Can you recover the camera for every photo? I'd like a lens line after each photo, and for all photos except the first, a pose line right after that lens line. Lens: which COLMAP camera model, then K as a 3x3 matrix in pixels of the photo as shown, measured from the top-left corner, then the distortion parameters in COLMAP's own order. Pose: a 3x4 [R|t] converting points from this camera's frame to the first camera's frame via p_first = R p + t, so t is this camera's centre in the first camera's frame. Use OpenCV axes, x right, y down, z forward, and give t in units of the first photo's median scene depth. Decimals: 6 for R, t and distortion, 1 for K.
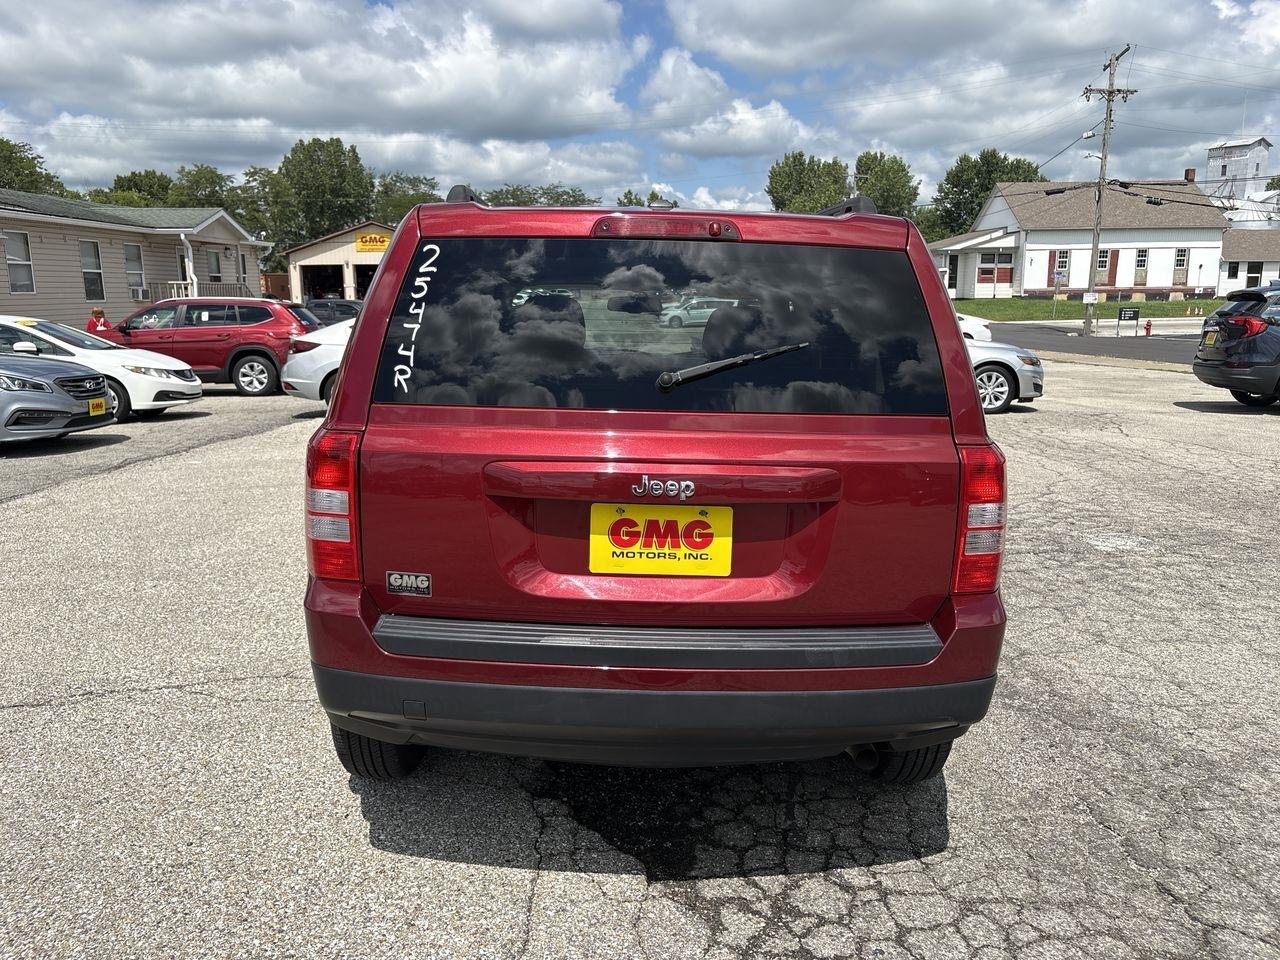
lens RADIAL K [[1064.4, 0, 602.1], [0, 1064.4, 457.2], [0, 0, 1]] dist [0.026056, -0.003793]
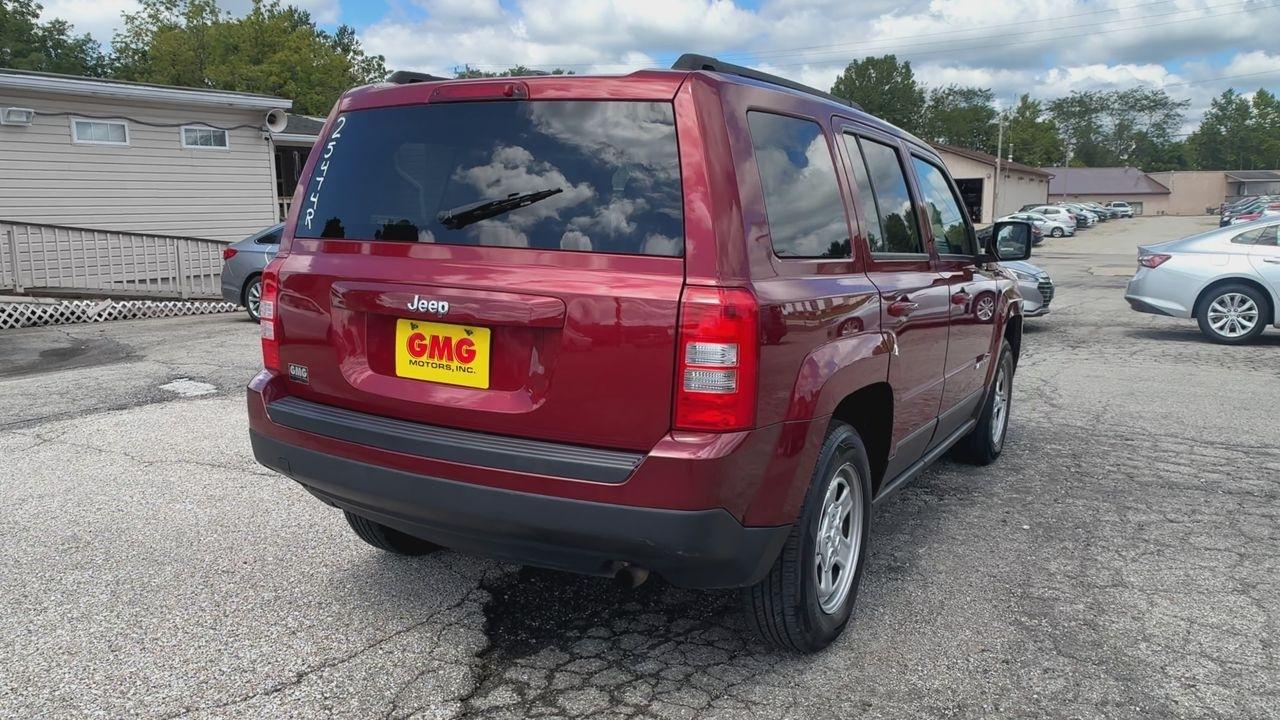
lens RADIAL K [[1063.3, 0, 558.7], [0, 1063.3, 365.2], [0, 0, 1]] dist [-0.008036, 0.001651]
pose [[0.836993, 0.081039, -0.541180, 0.798048], [-0.087166, 0.996090, 0.014348, 0.061439], [0.540227, 0.035163, 0.840784, 0.064291]]
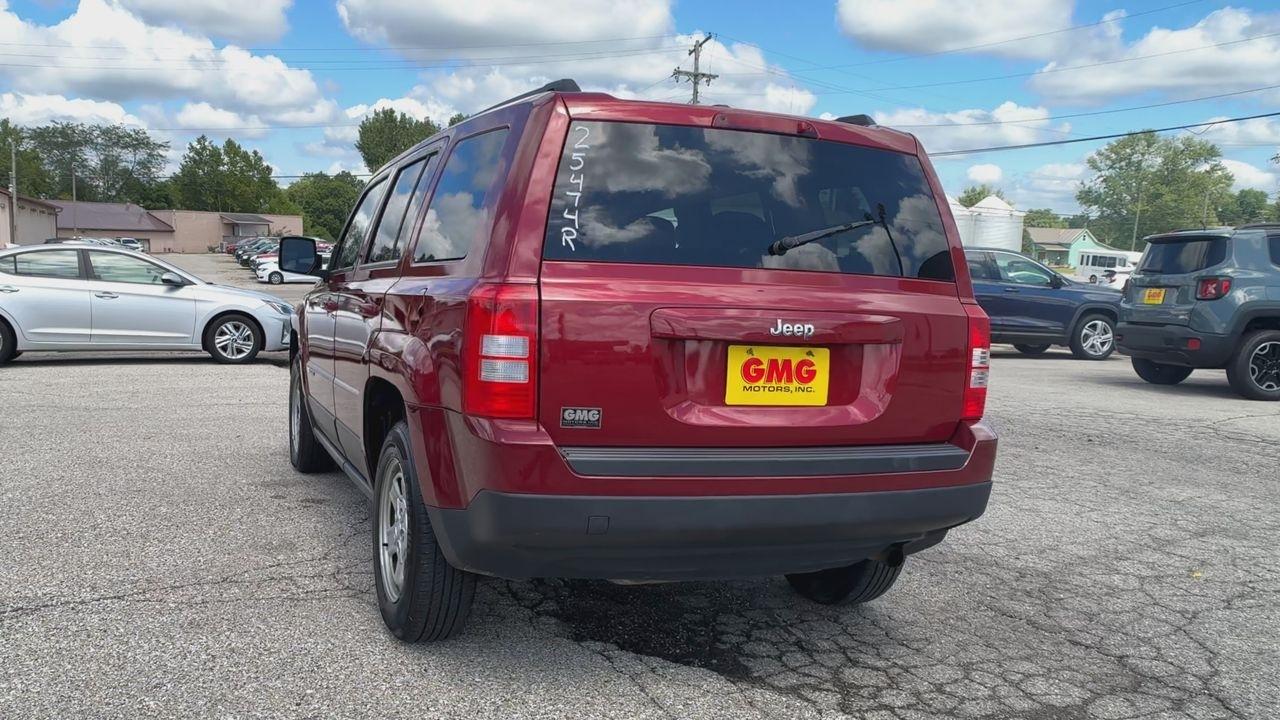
lens RADIAL K [[1155.3, 0, 547.7], [0, 1155.3, 362.7], [0, 0, 1]] dist [-0.020784, -0.009302]
pose [[0.936808, -0.002697, 0.349835, -0.640942], [0.025228, 0.997888, -0.059865, 0.132251], [-0.348934, 0.064907, 0.934897, -0.140699]]
